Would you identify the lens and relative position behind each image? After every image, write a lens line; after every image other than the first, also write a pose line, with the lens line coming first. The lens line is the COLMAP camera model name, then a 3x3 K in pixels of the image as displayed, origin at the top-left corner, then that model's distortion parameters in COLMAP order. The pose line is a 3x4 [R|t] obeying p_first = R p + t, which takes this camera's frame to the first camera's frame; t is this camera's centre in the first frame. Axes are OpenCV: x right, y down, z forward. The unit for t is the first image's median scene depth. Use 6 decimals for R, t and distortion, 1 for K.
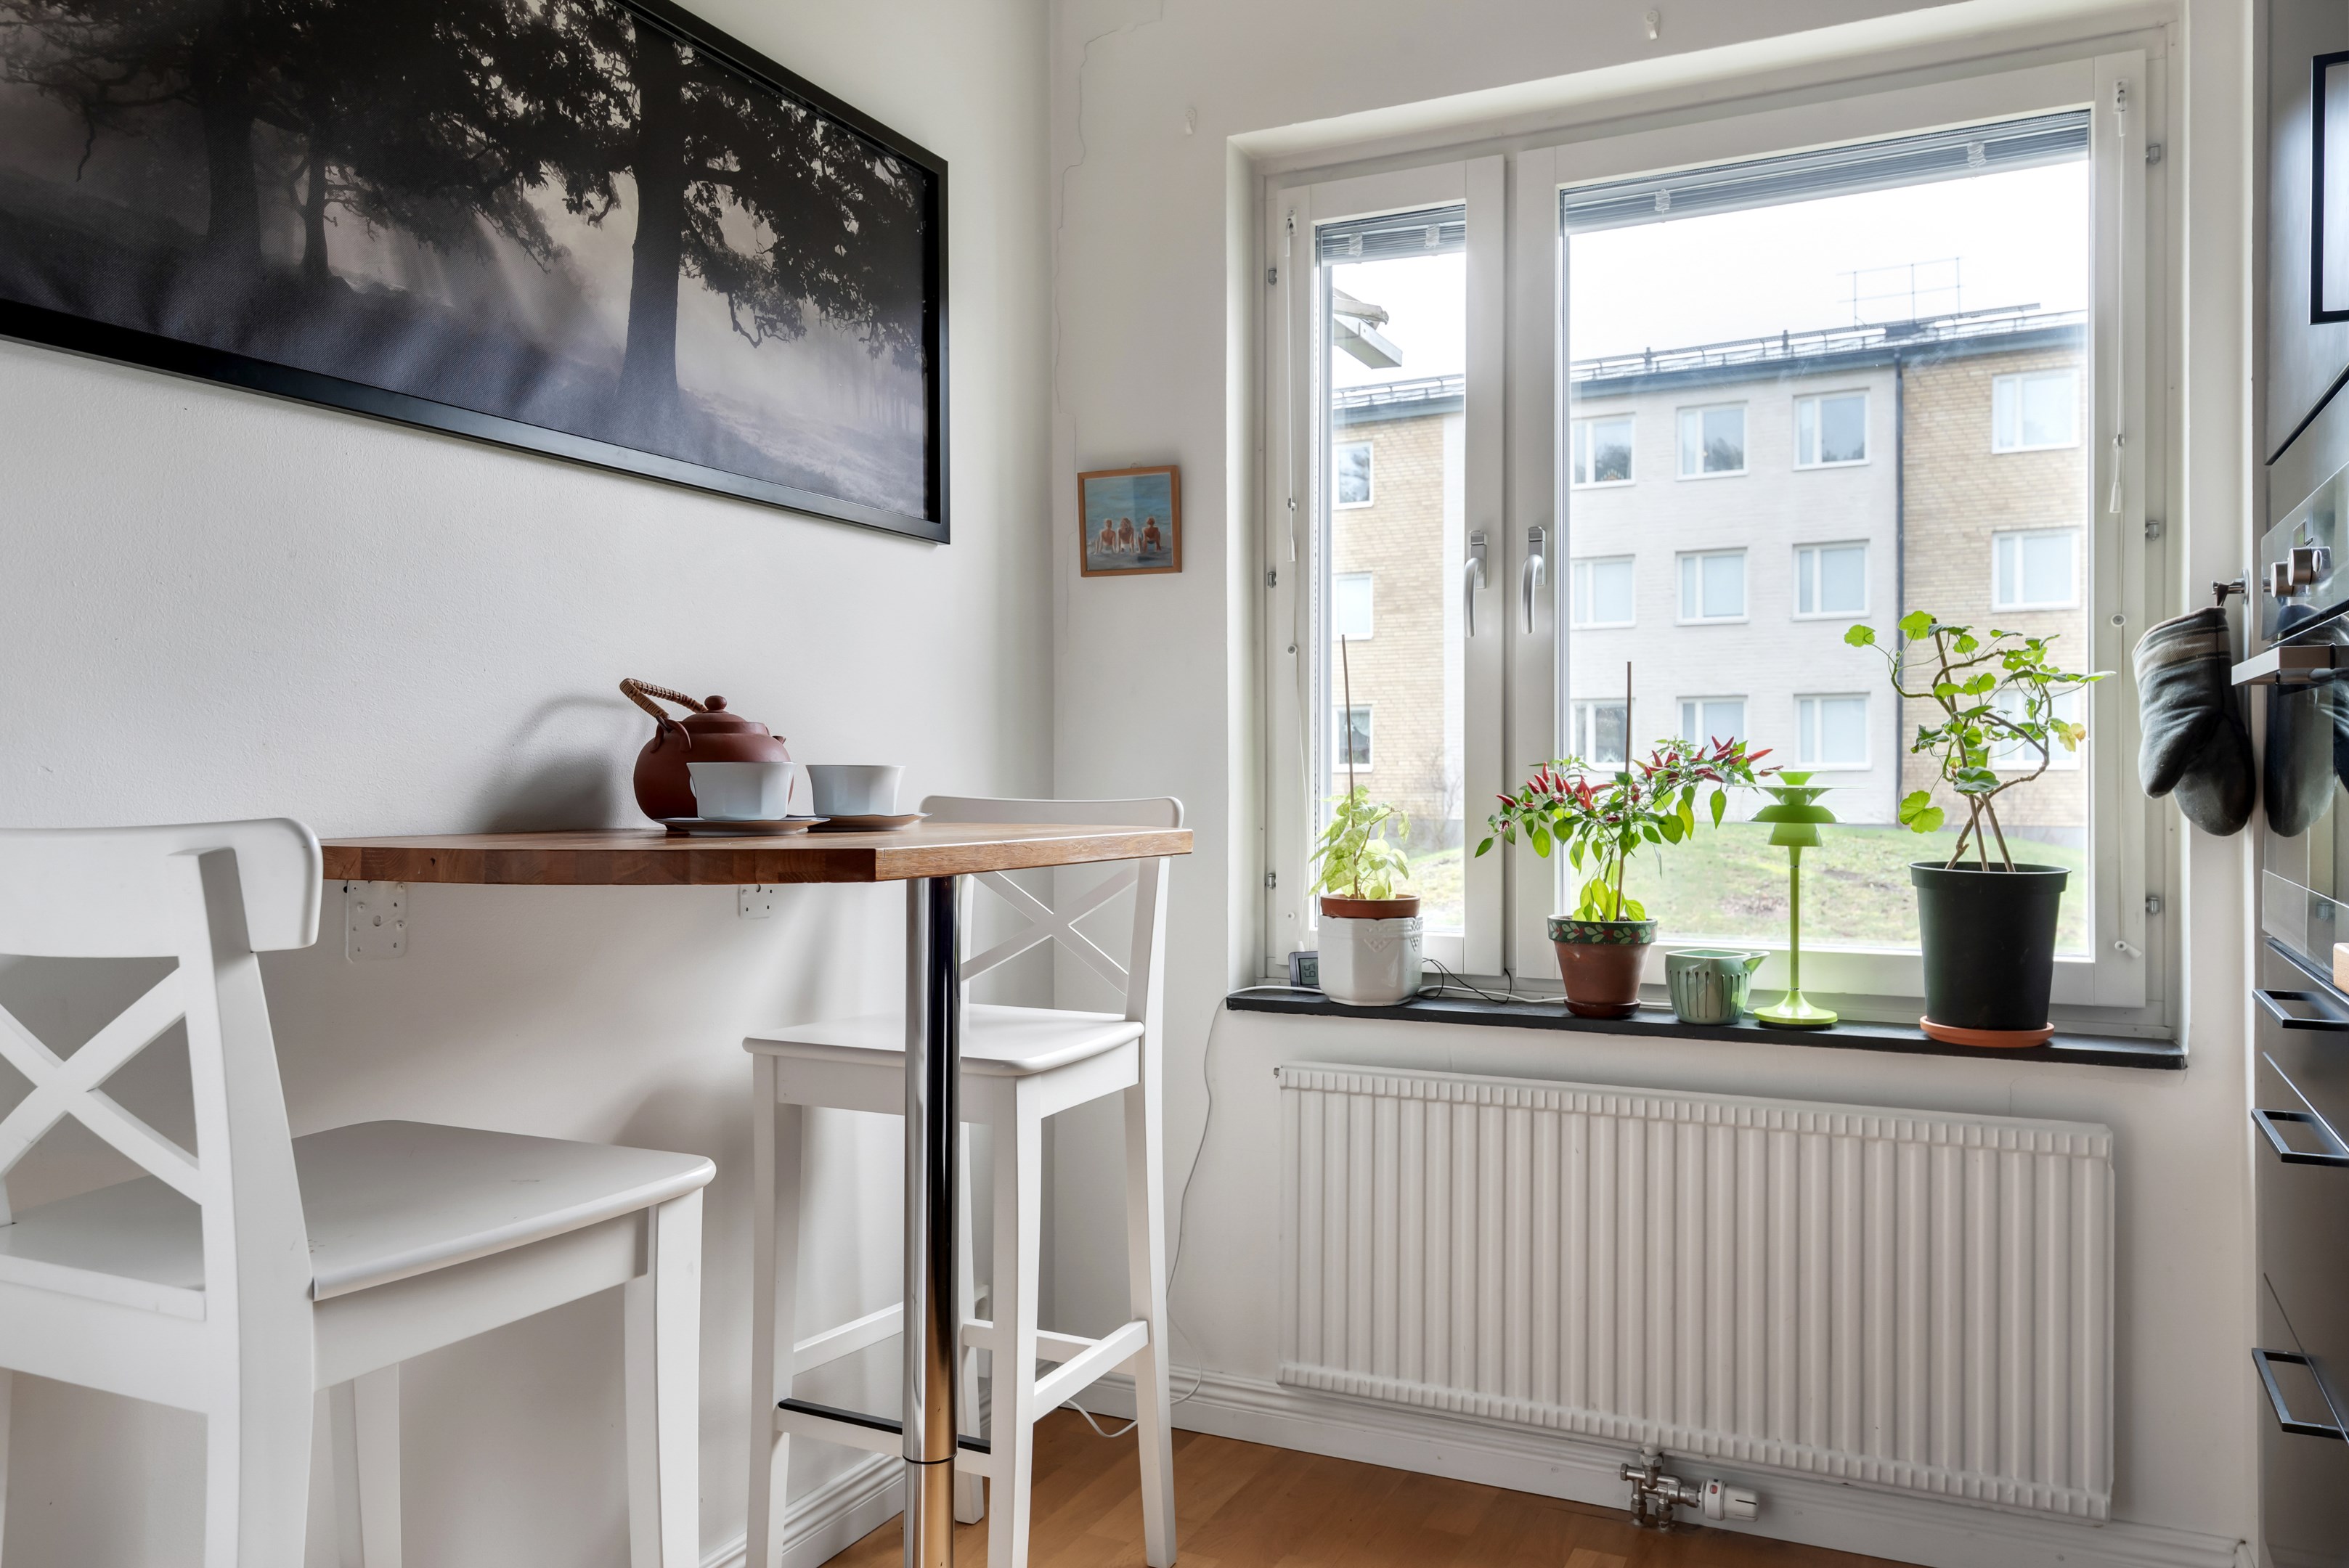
lens RADIAL K [[1699.8, 0, 1175.9], [0, 1699.8, 789.4], [0, 0, 1]] dist [0.033960, -0.033947]
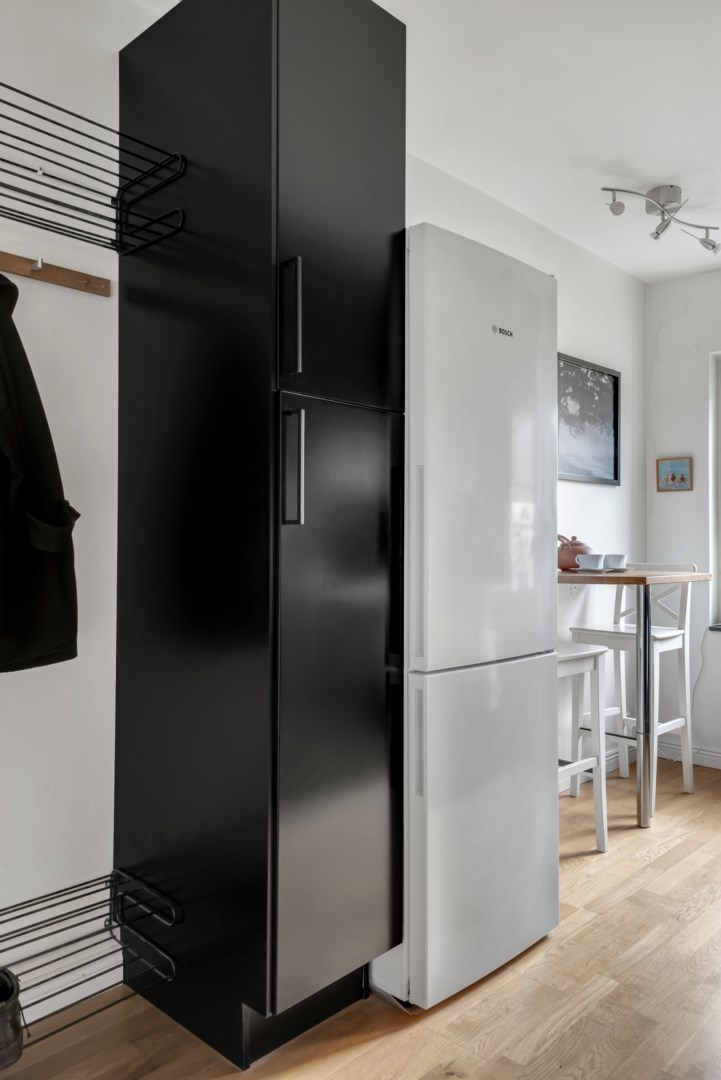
lens RADIAL K [[781.6, 0, 360.0], [0, 781.6, 544.0], [0, 0, 1]] dist [0.033960, -0.033947]
pose [[0.948465, 0.008373, -0.316771, -0.139107], [-0.008248, 0.999964, 0.001736, -0.029955], [0.316774, 0.000966, 0.948500, -0.686413]]
